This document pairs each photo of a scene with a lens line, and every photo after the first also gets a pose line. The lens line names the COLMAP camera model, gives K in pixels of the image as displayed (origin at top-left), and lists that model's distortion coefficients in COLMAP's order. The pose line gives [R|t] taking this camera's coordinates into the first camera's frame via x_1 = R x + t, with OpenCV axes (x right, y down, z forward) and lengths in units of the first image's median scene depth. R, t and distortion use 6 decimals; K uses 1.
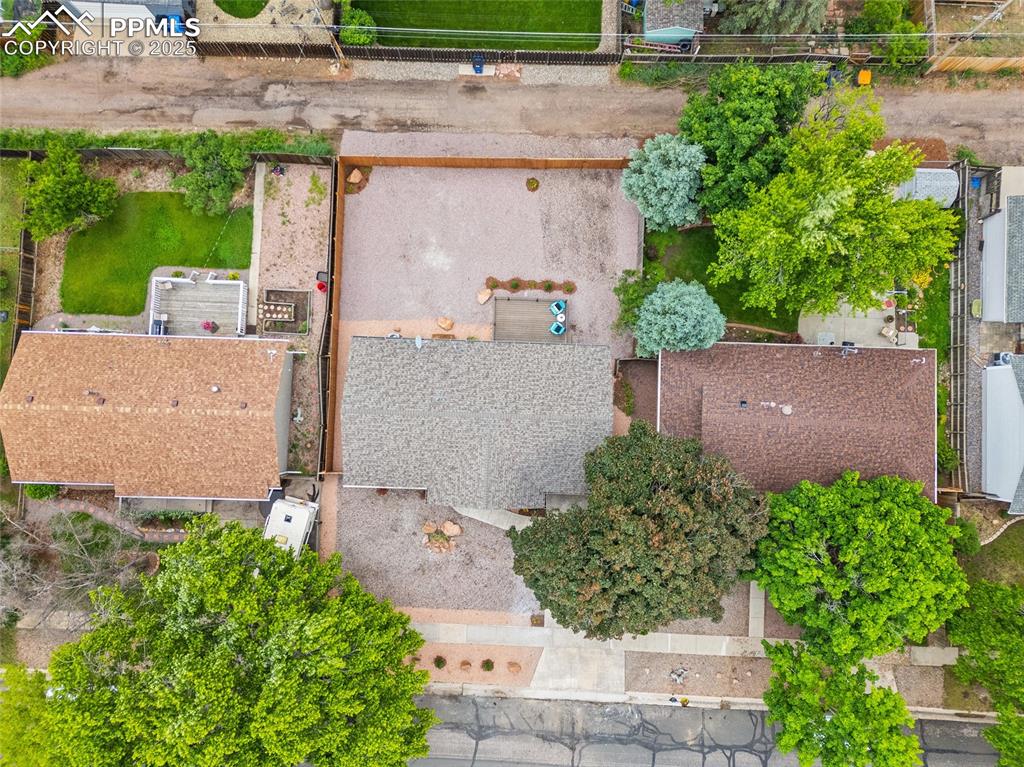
lens RADIAL K [[727.9, 0, 512.0], [0, 727.9, 383.5], [0, 0, 1]] dist [0.079605, -0.062550]
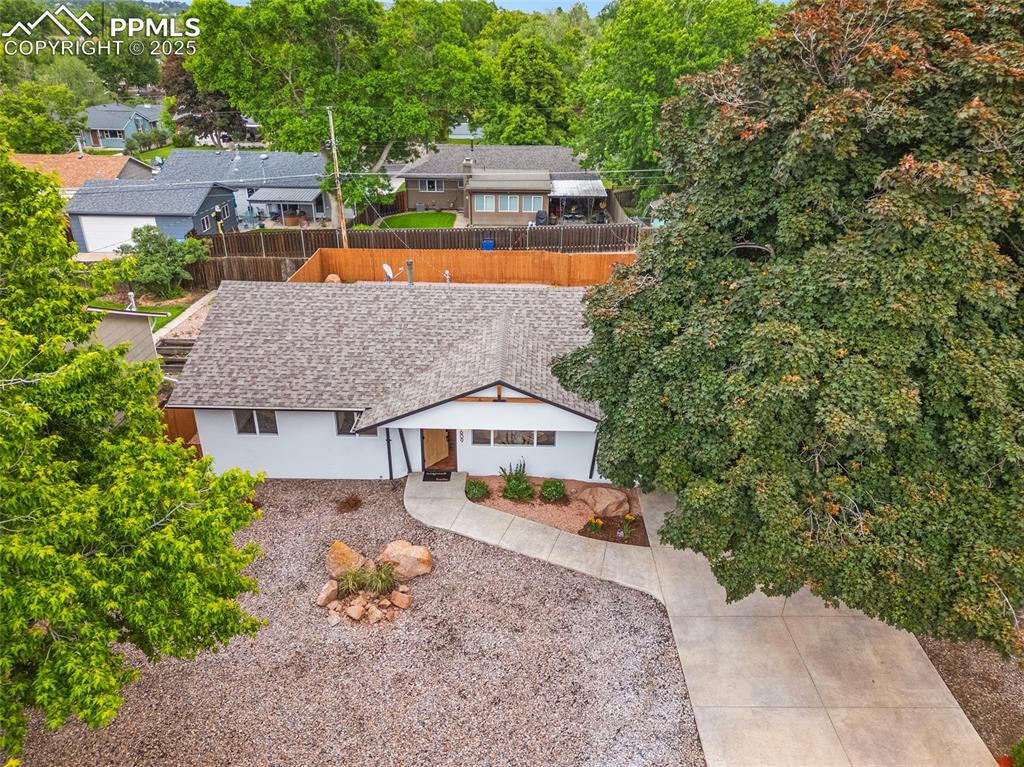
lens RADIAL K [[720.9, 0, 512.0], [0, 720.9, 383.5], [0, 0, 1]] dist [0.065755, -0.053193]
pose [[0.999812, -0.008962, 0.017166, -0.033269], [0.019364, 0.470387, -0.882248, 0.484618], [-0.000168, 0.882415, 0.470472, 0.742889]]
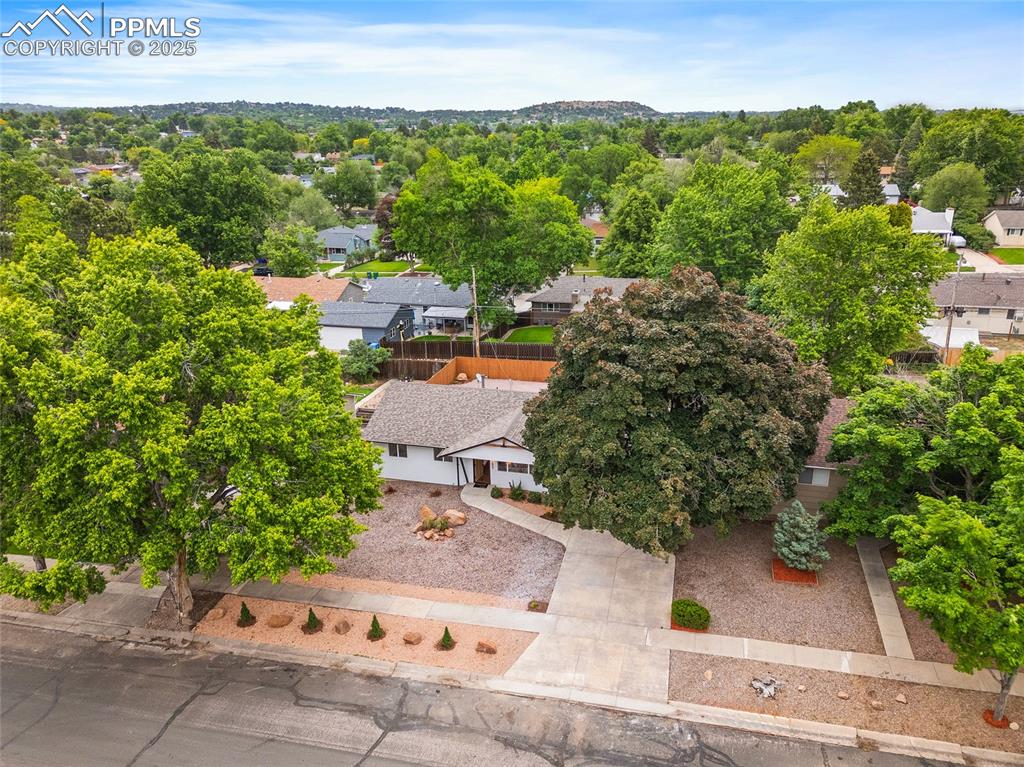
lens RADIAL K [[746.9, 0, 512.0], [0, 746.9, 383.5], [0, 0, 1]] dist [0.100033, -0.109835]
pose [[0.974278, 0.046932, -0.220407, 0.153162], [-0.222317, 0.360048, -0.906058, 0.875410], [0.036834, 0.931752, 0.361221, 0.565864]]
